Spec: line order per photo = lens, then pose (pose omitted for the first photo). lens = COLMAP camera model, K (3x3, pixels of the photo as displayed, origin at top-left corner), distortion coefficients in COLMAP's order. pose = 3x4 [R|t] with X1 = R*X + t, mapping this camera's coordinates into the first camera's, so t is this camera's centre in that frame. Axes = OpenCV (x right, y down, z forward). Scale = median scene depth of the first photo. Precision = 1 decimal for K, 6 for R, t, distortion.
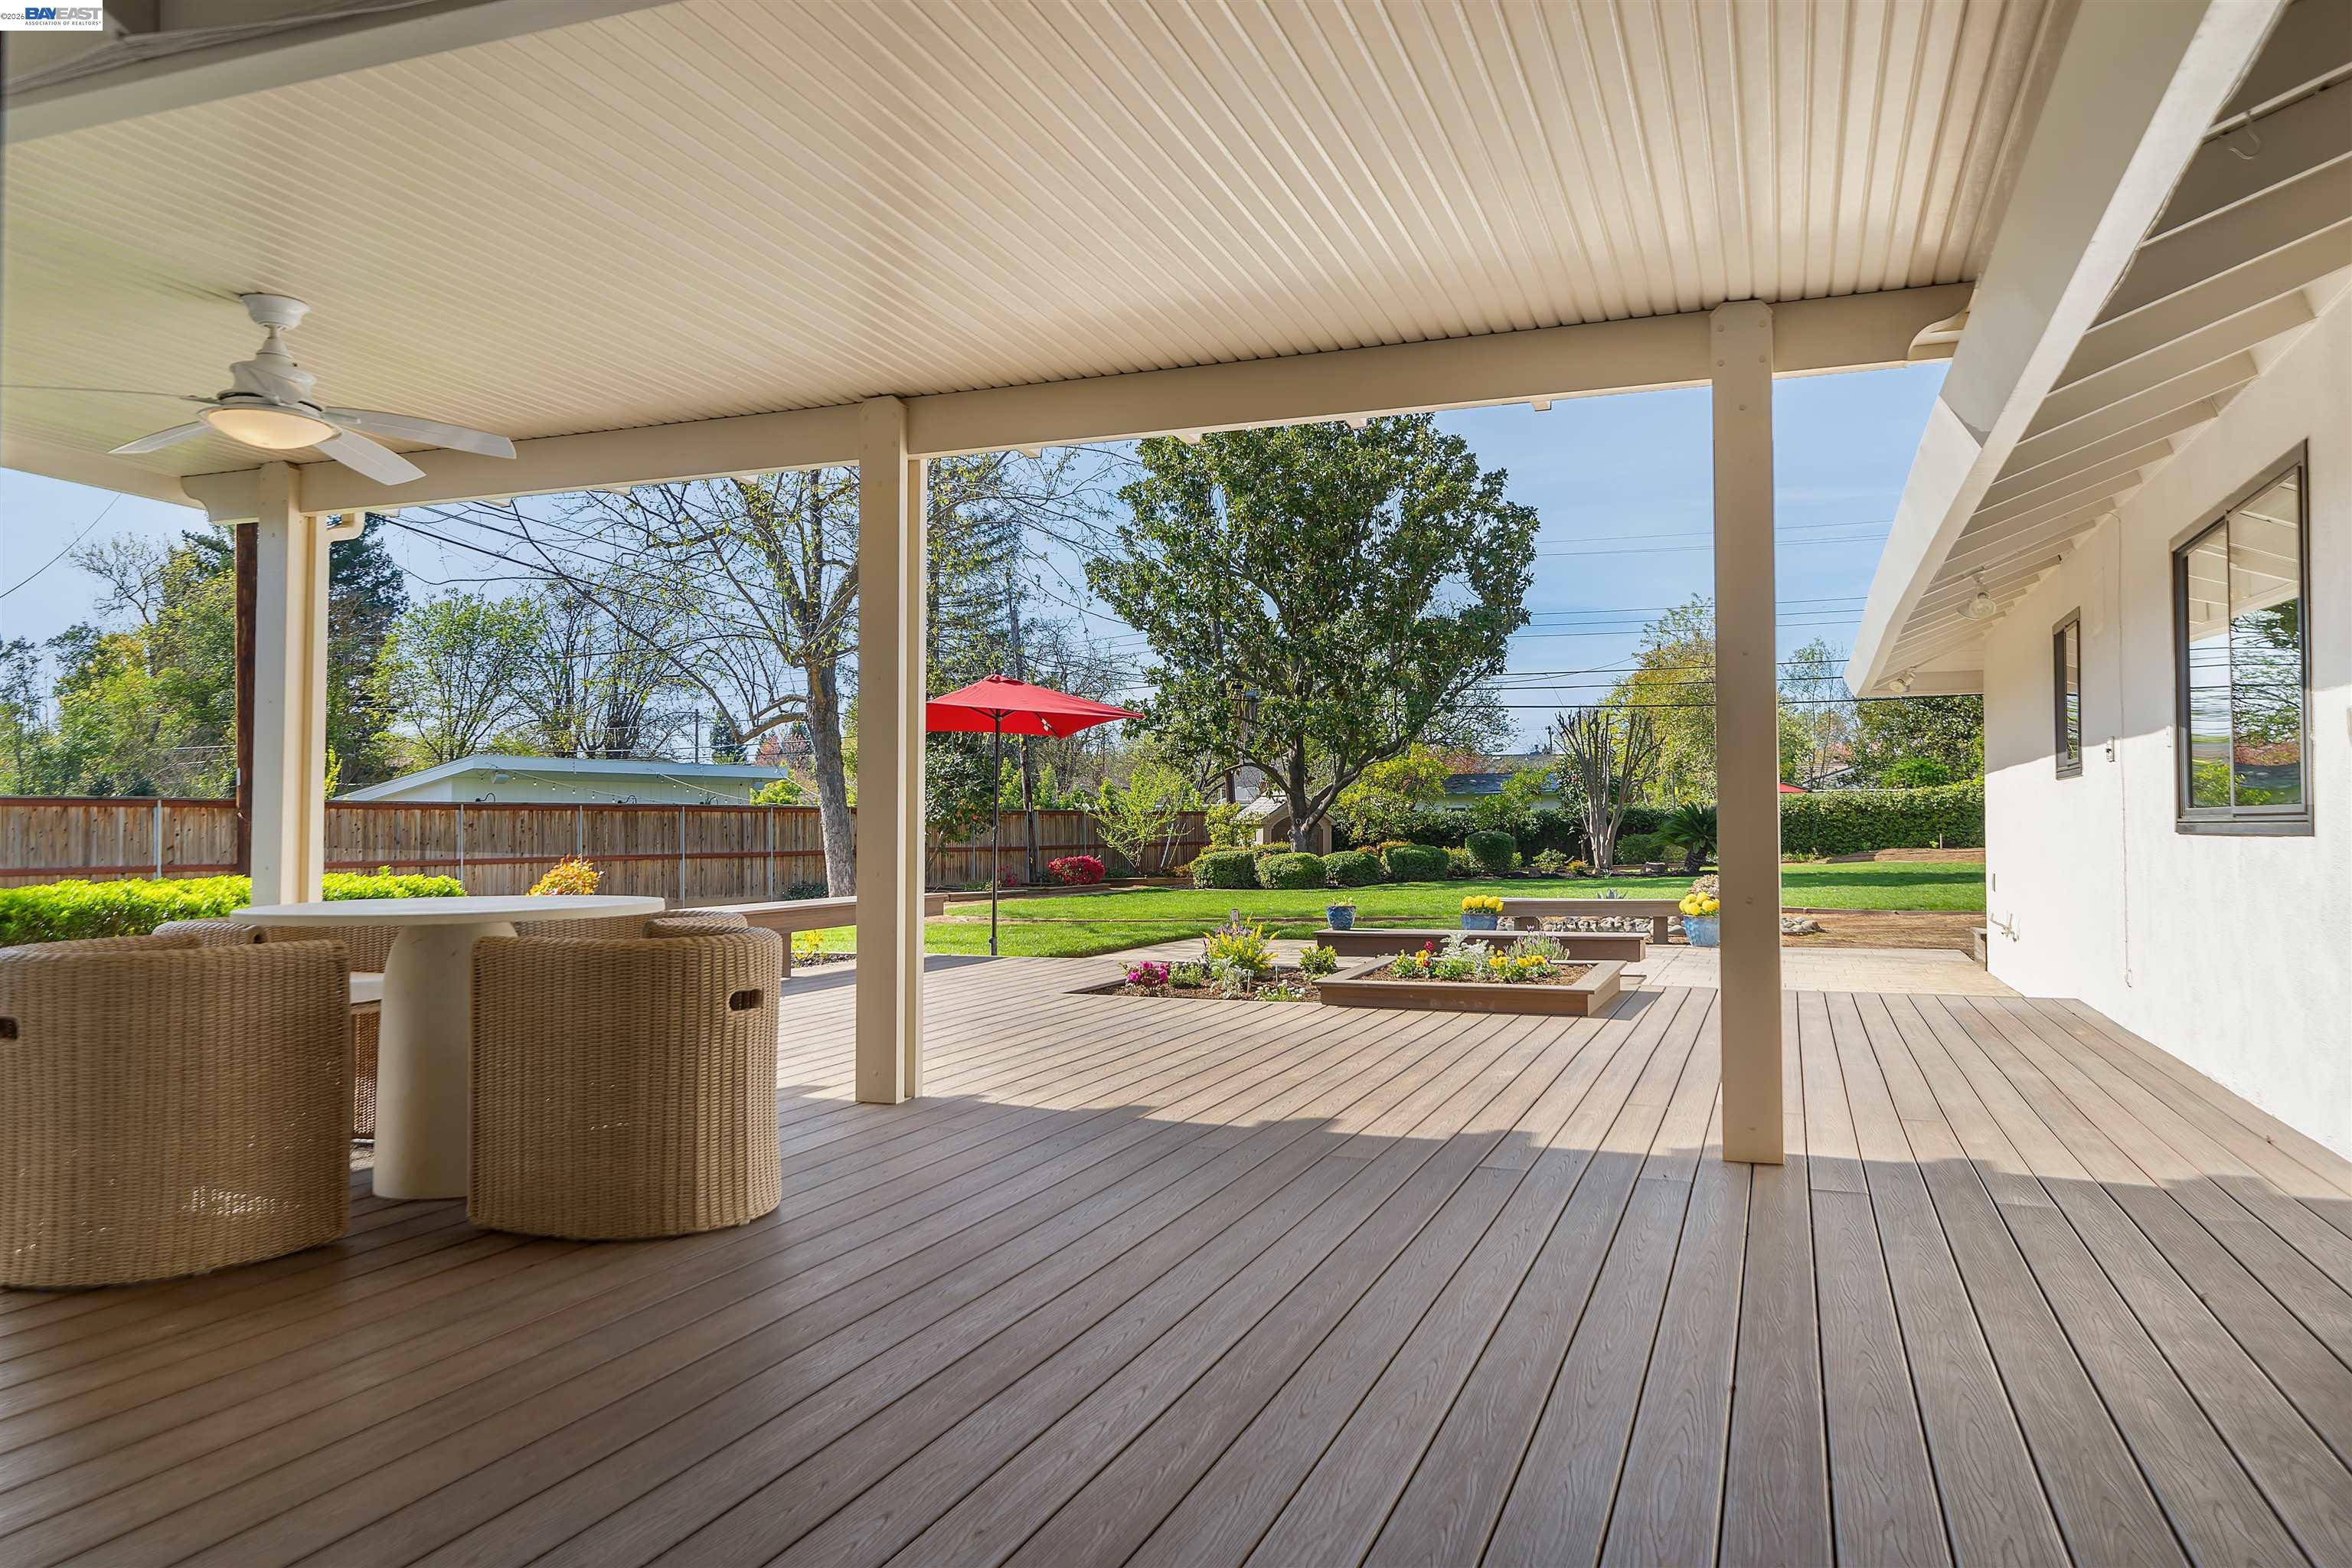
lens RADIAL K [[1670.4, 0, 1176.0], [0, 1670.4, 784.0], [0, 0, 1]] dist [-0.001848, 0.000402]
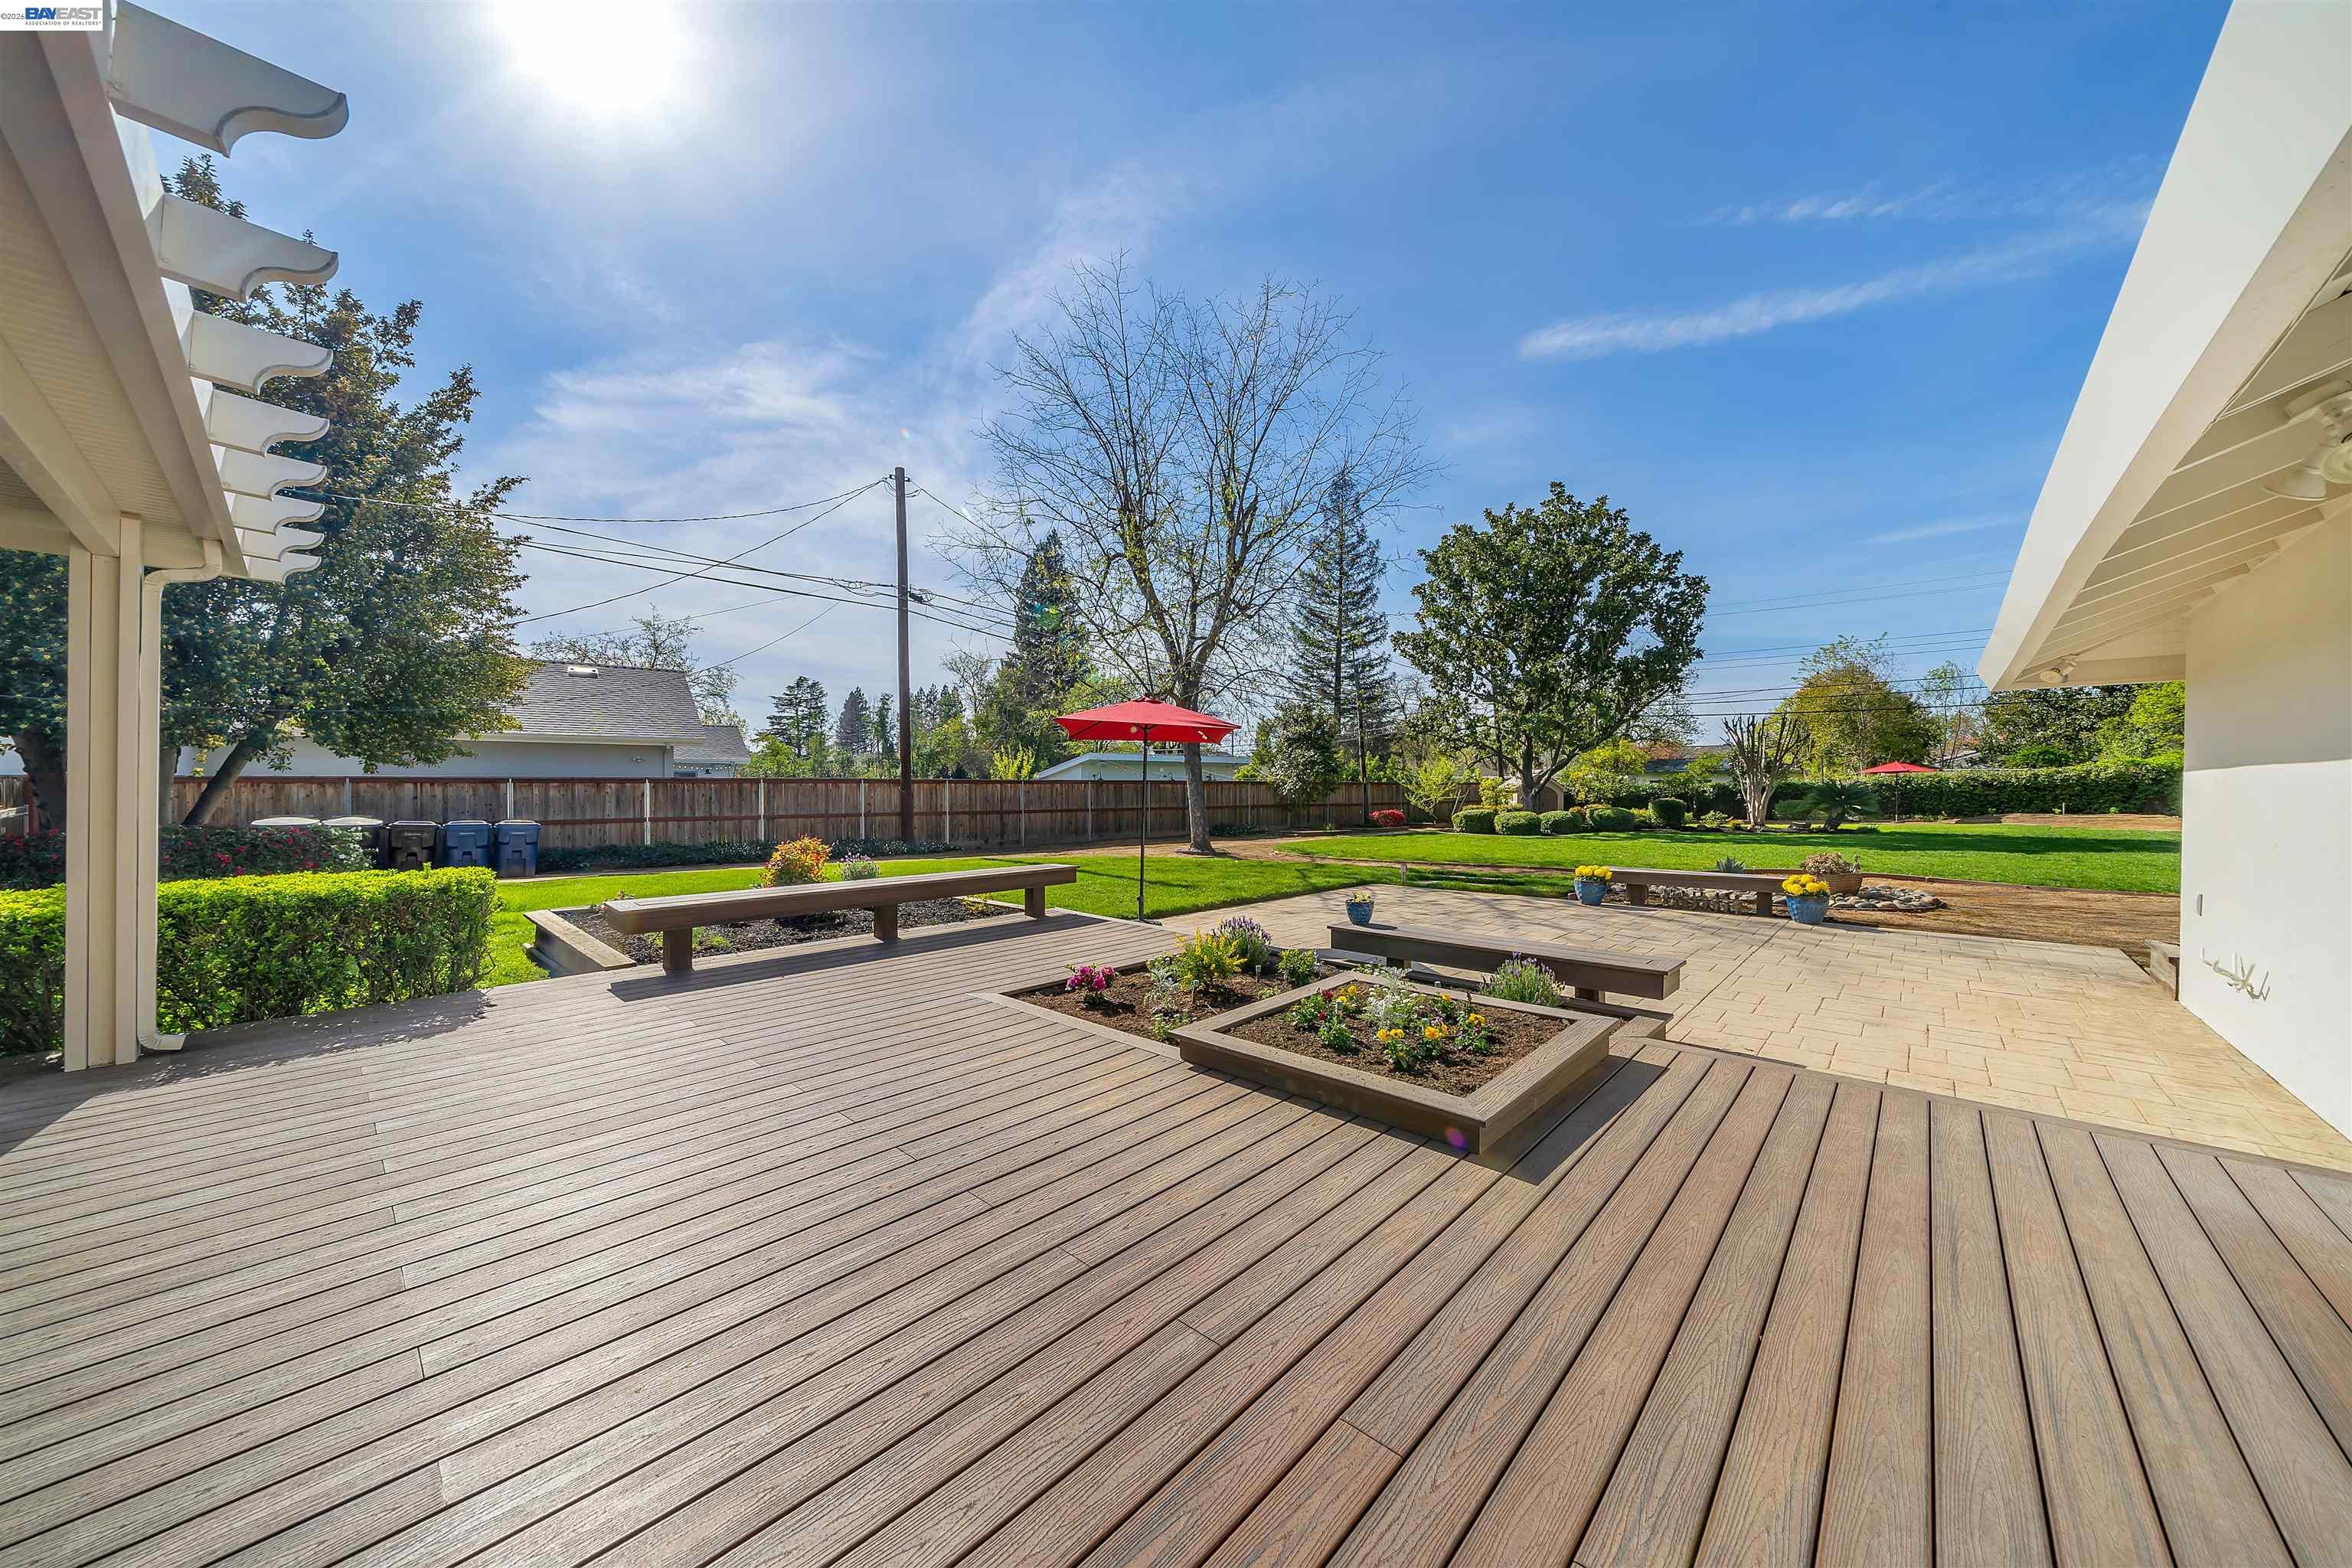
lens RADIAL K [[817.7, 0, 1179.2], [0, 817.7, 792.1], [0, 0, 1]] dist [-0.010009, 0.000029]
pose [[0.923628, 0.009557, -0.383171, 0.063680], [0.004183, 0.999378, 0.035008, -0.004898], [0.383267, -0.033938, 0.923014, 0.160705]]
